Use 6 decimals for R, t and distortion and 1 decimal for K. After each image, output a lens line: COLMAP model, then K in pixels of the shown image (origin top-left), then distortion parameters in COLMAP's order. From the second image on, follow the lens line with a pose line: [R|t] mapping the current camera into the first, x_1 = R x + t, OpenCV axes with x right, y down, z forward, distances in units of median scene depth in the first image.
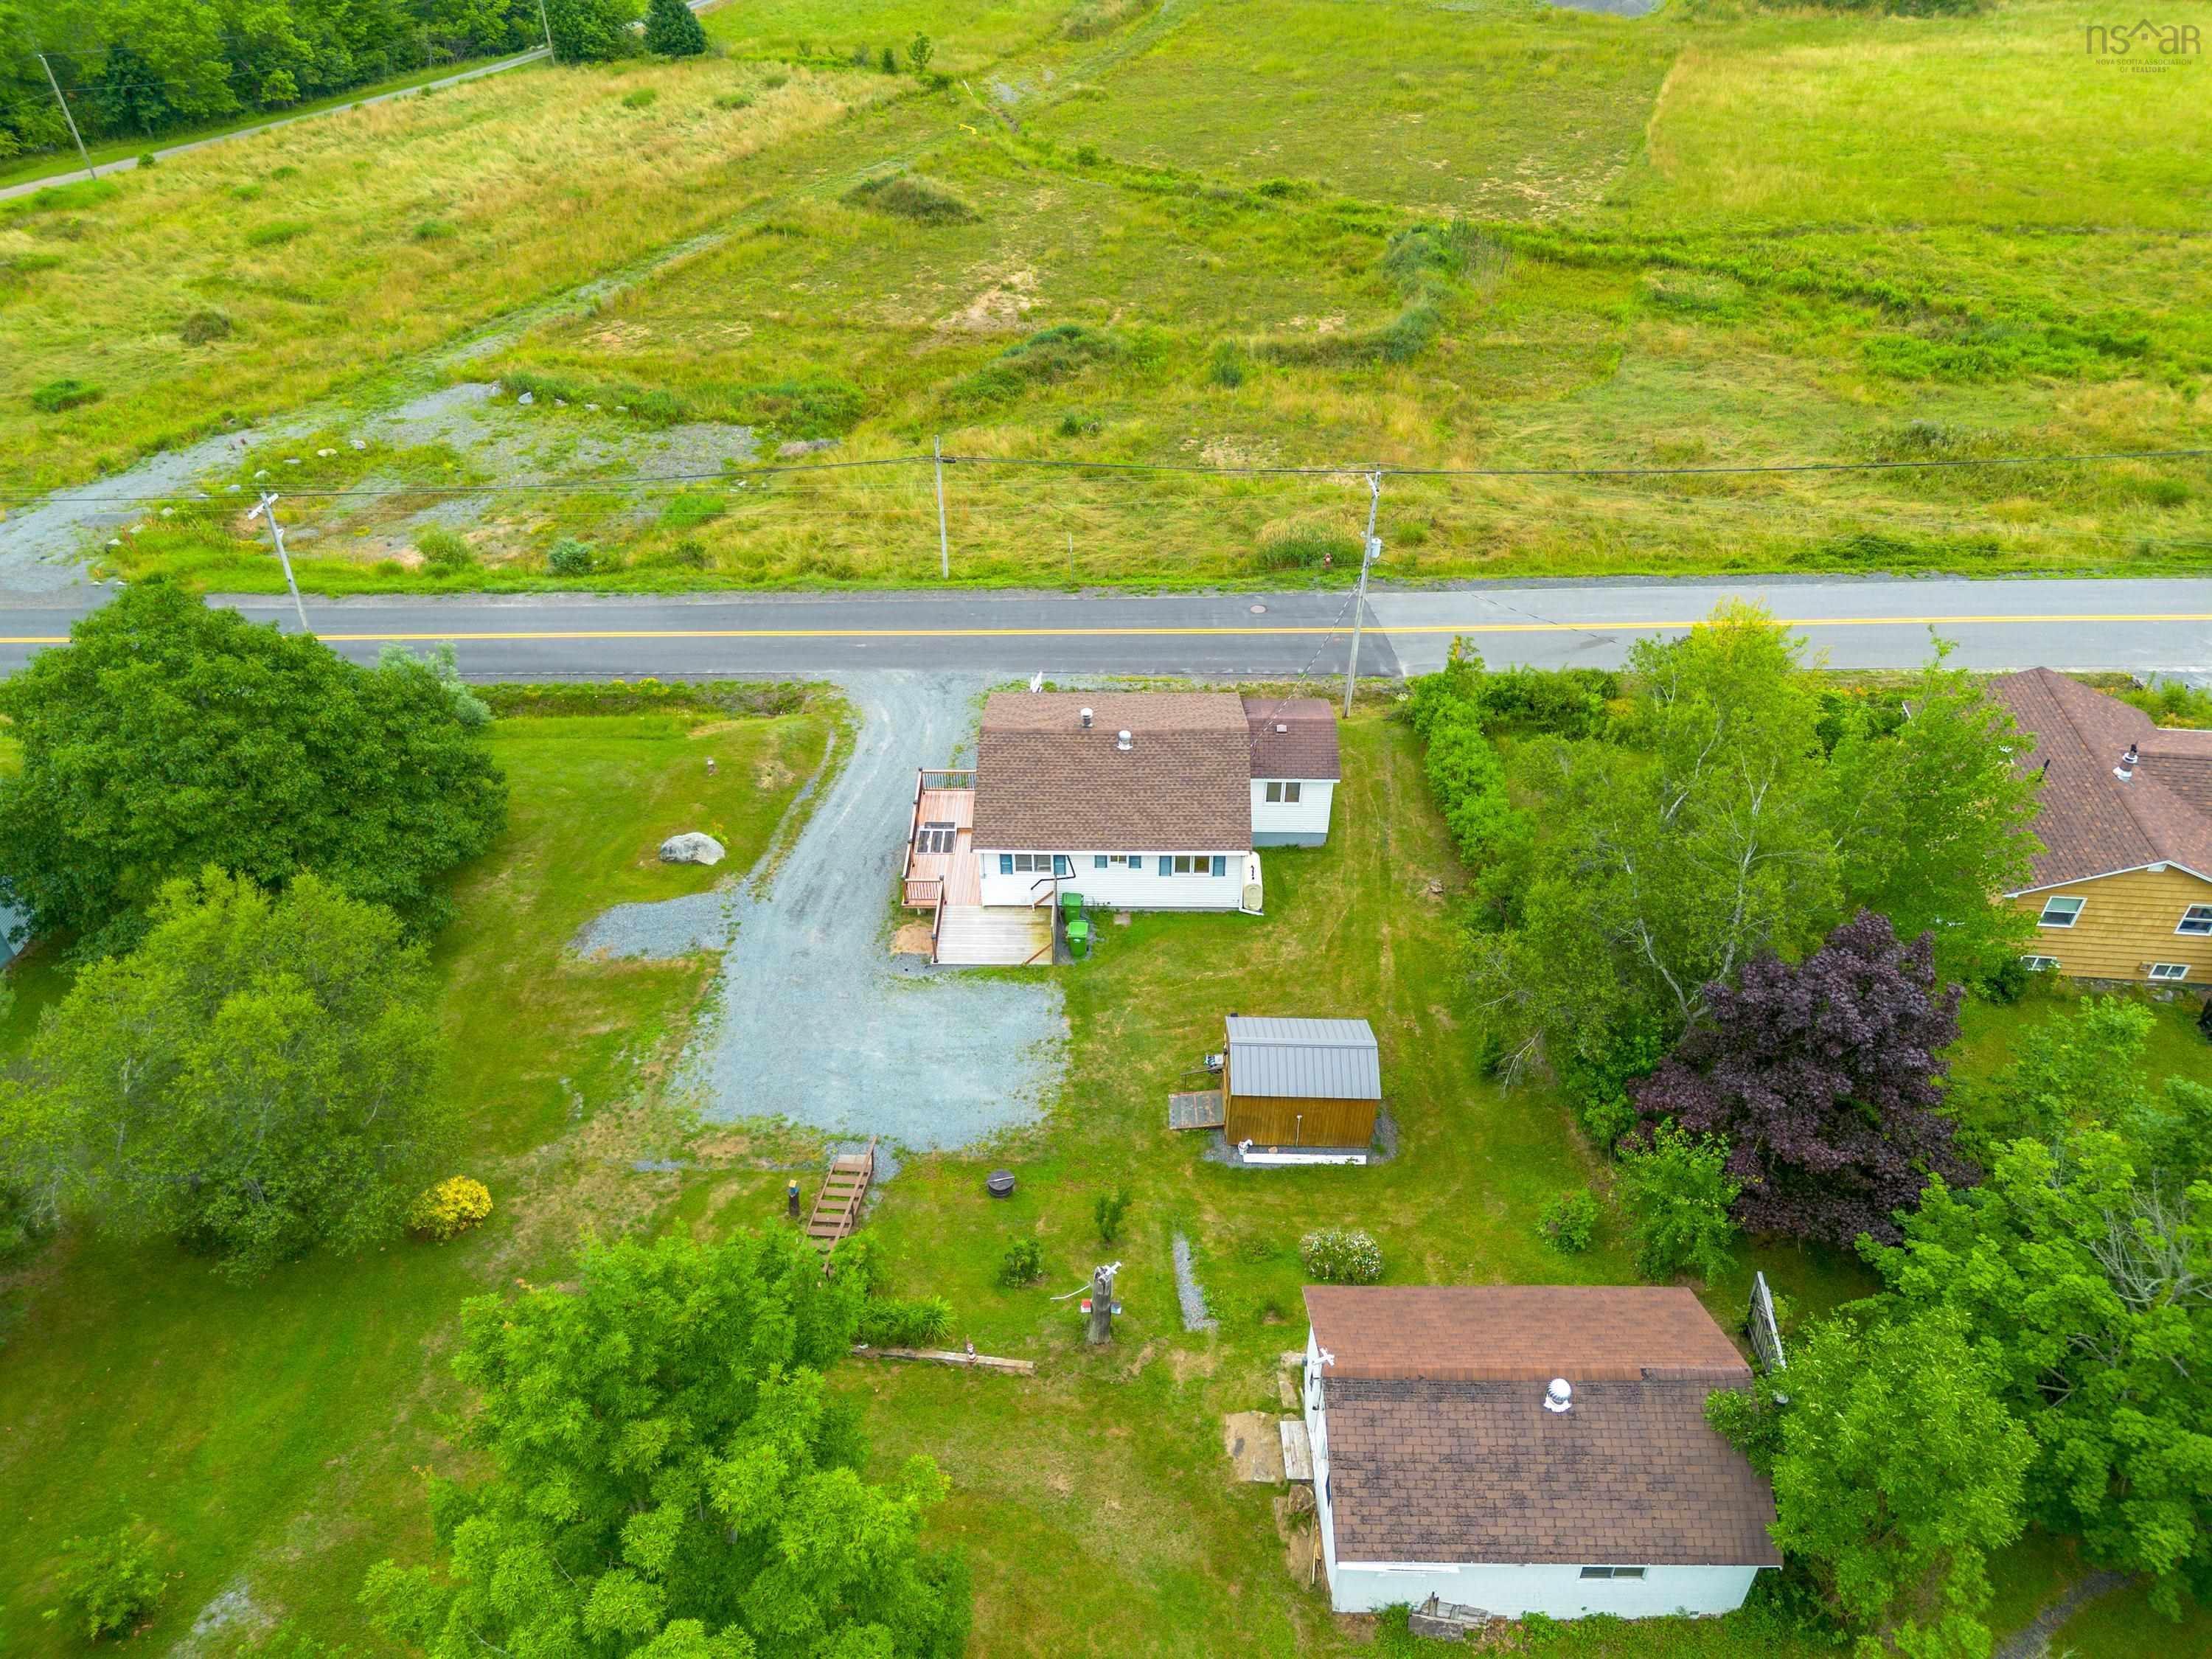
lens RADIAL K [[1566.0, 0, 1106.0], [0, 1566.0, 829.5], [0, 0, 1]] dist [0.065308, -0.081950]
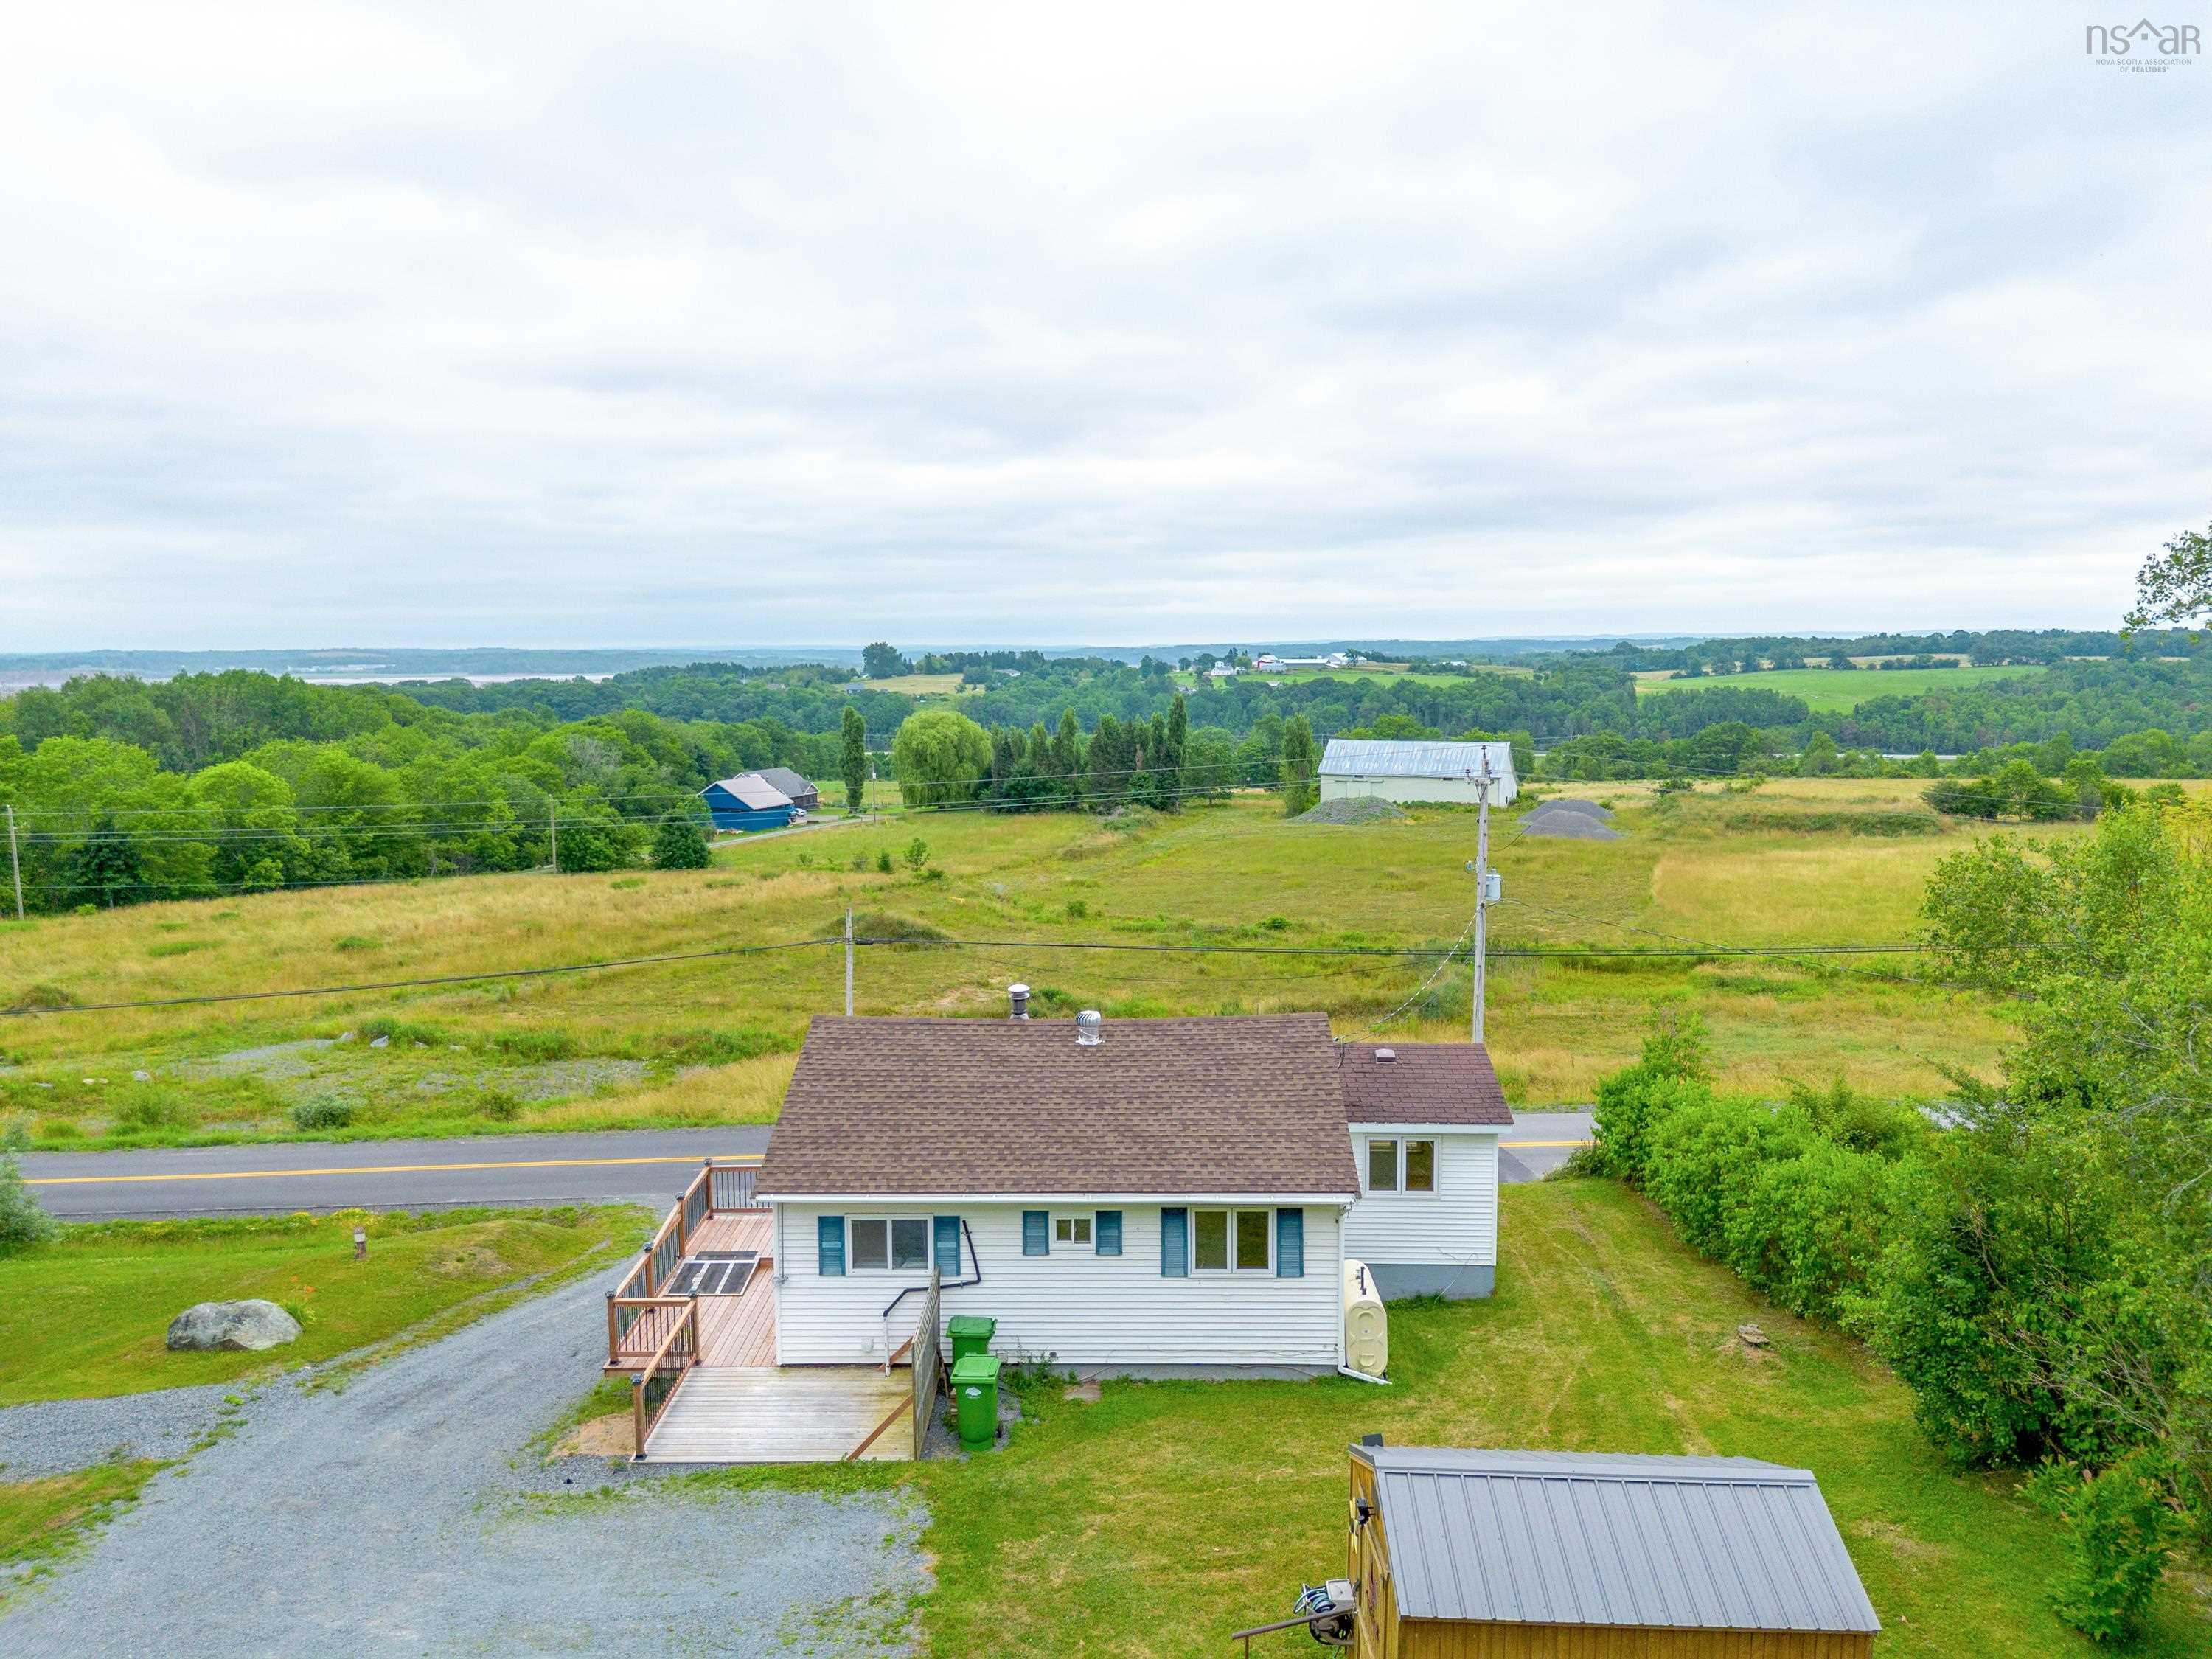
lens RADIAL K [[1566.0, 0, 1106.0], [0, 1566.0, 829.5], [0, 0, 1]] dist [0.065308, -0.081950]
pose [[0.999996, -0.002641, 0.000548, 0.016441], [0.002514, 0.838930, -0.544233, 0.159931], [0.000978, 0.544232, 0.838934, 0.499463]]
